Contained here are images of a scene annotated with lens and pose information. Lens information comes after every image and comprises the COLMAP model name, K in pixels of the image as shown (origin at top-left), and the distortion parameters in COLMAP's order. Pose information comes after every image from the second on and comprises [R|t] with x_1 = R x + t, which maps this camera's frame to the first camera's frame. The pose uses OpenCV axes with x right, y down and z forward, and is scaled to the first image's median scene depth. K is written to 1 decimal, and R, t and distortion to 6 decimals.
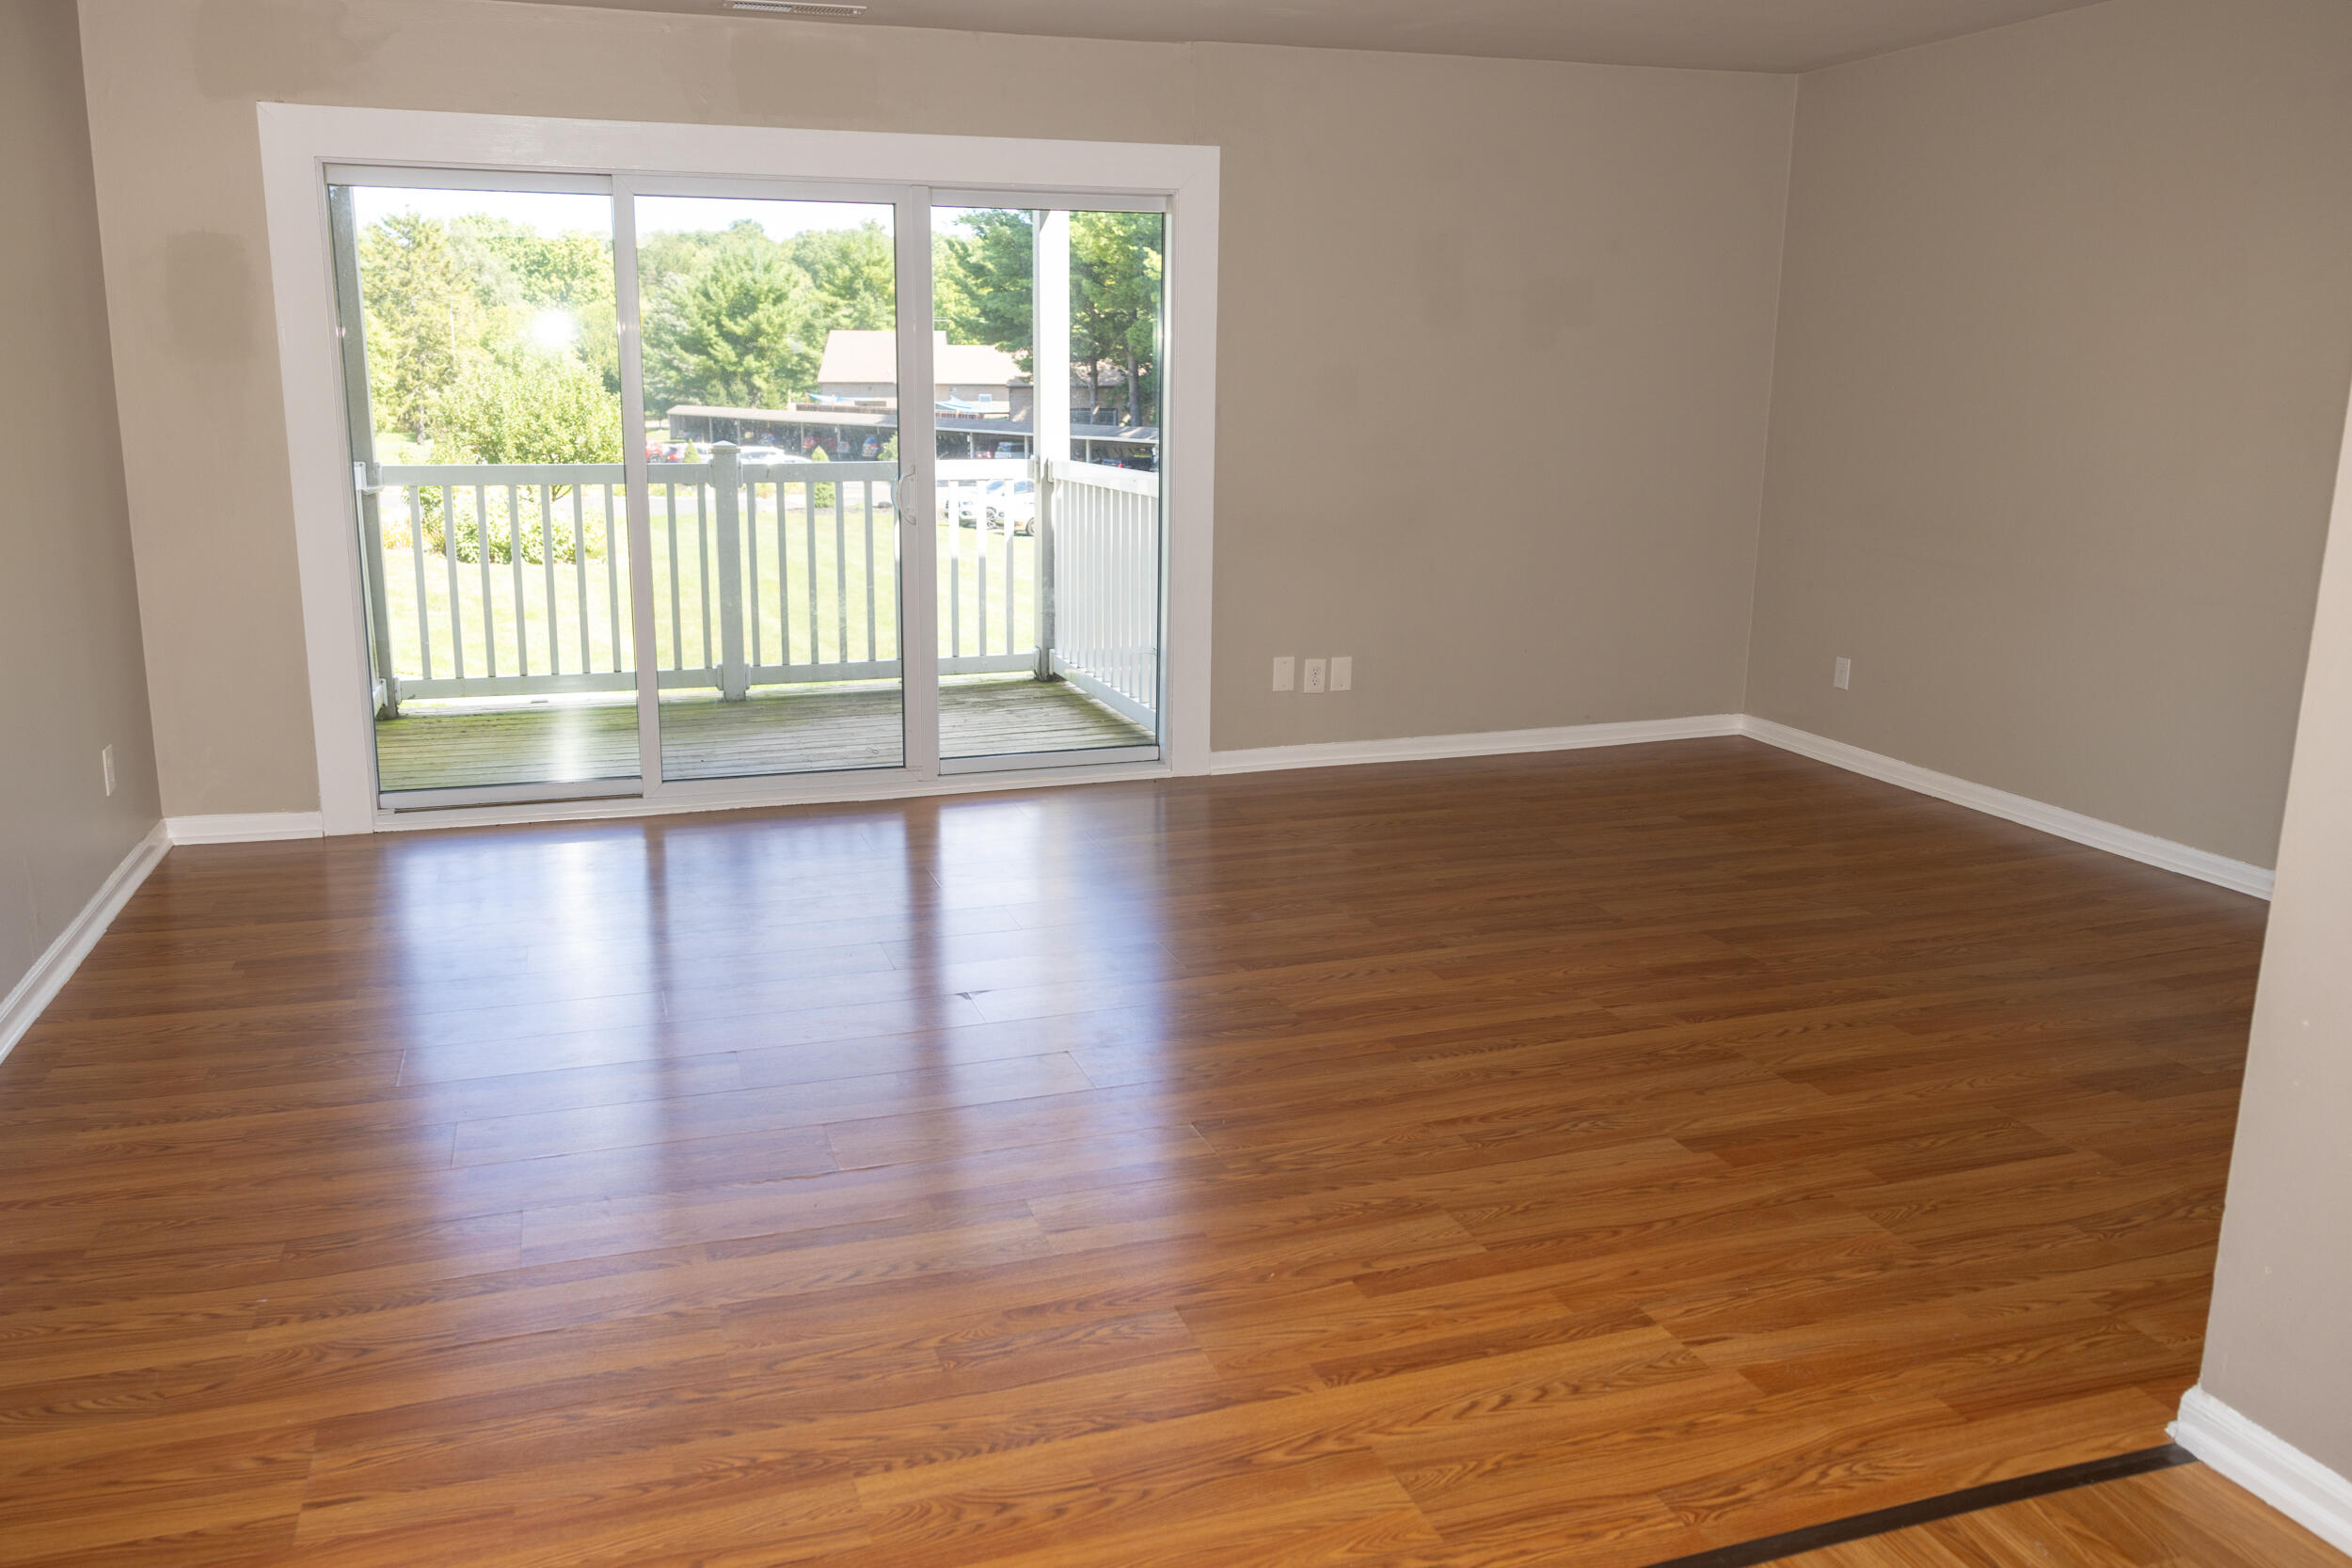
lens RADIAL K [[1580.9, 0, 1168.0], [0, 1580.9, 778.8], [0, 0, 1]] dist [-0.002905, 0.004829]
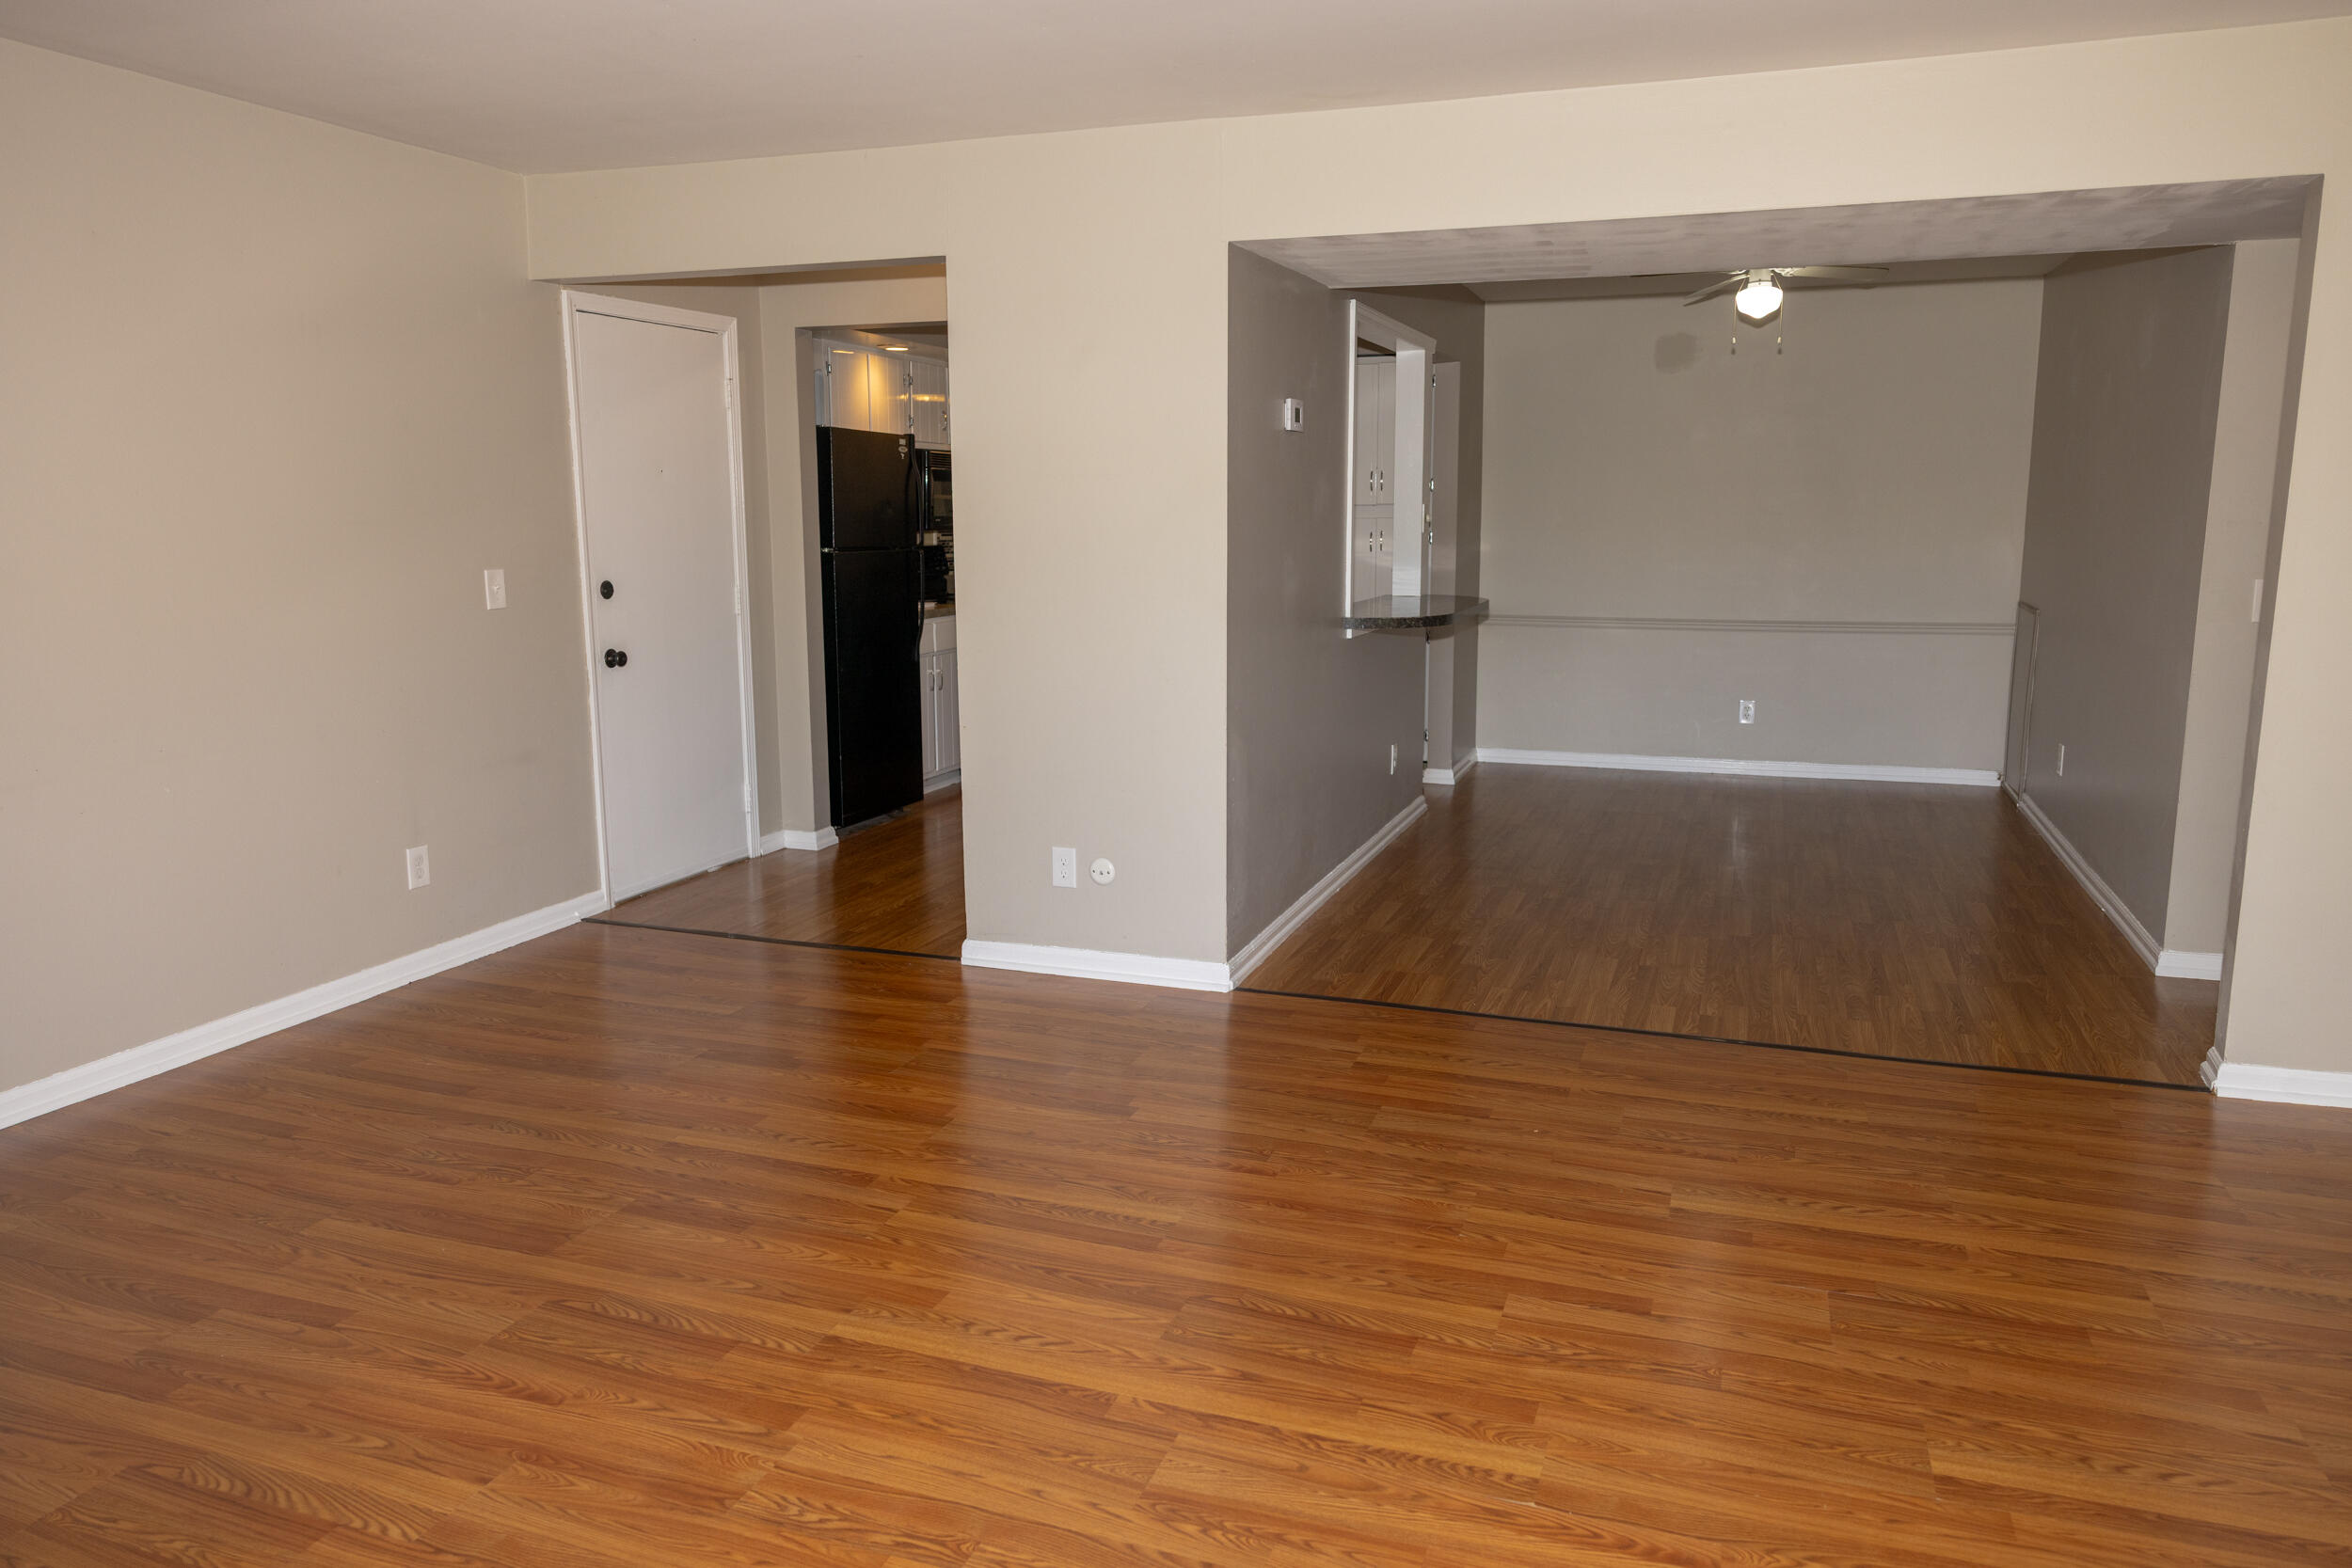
lens RADIAL K [[1580.9, 0, 1168.0], [0, 1580.9, 778.8], [0, 0, 1]] dist [-0.002905, 0.004829]
pose [[-0.760685, -0.107334, 0.640185, -0.625682], [0.165614, 0.921504, 0.351288, -0.597714], [-0.627638, 0.373243, -0.683198, 2.303442]]
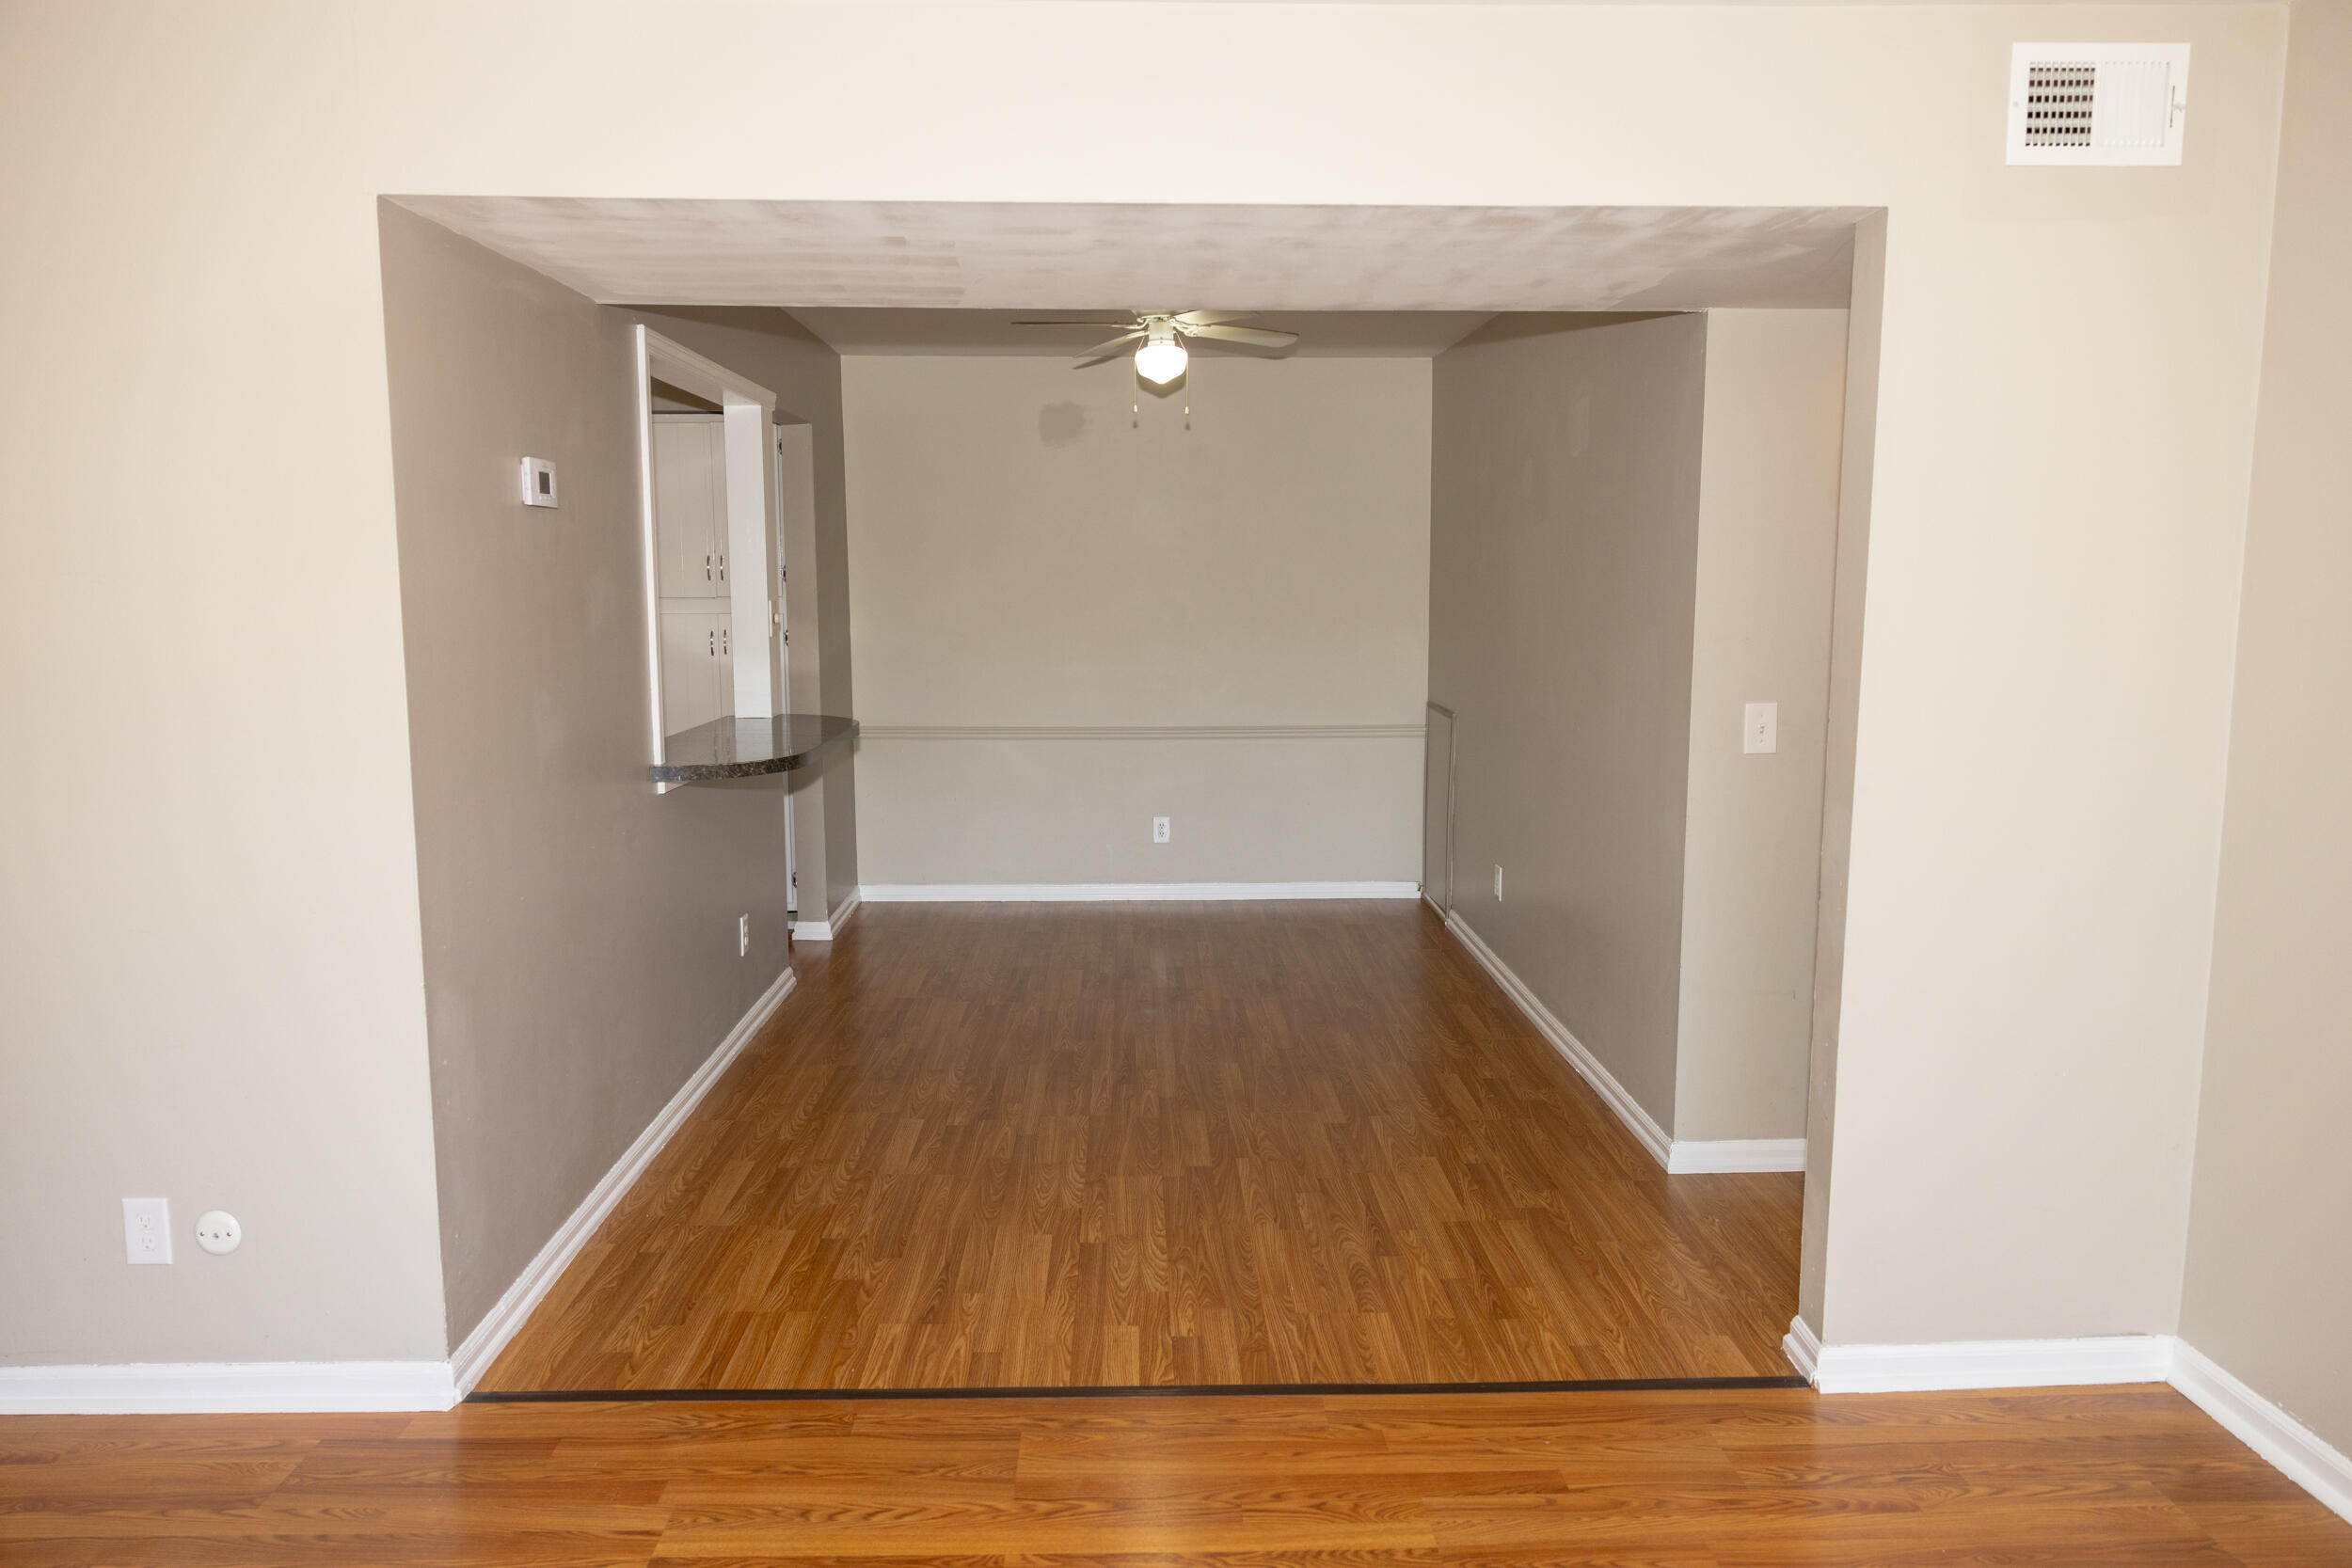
lens RADIAL K [[1580.9, 0, 1168.0], [0, 1580.9, 778.8], [0, 0, 1]] dist [-0.002905, 0.004829]
pose [[-0.946998, -0.041018, 0.318611, -0.325020], [0.079299, 0.931272, 0.355590, -0.481083], [-0.311299, 0.362008, -0.878660, 1.706393]]
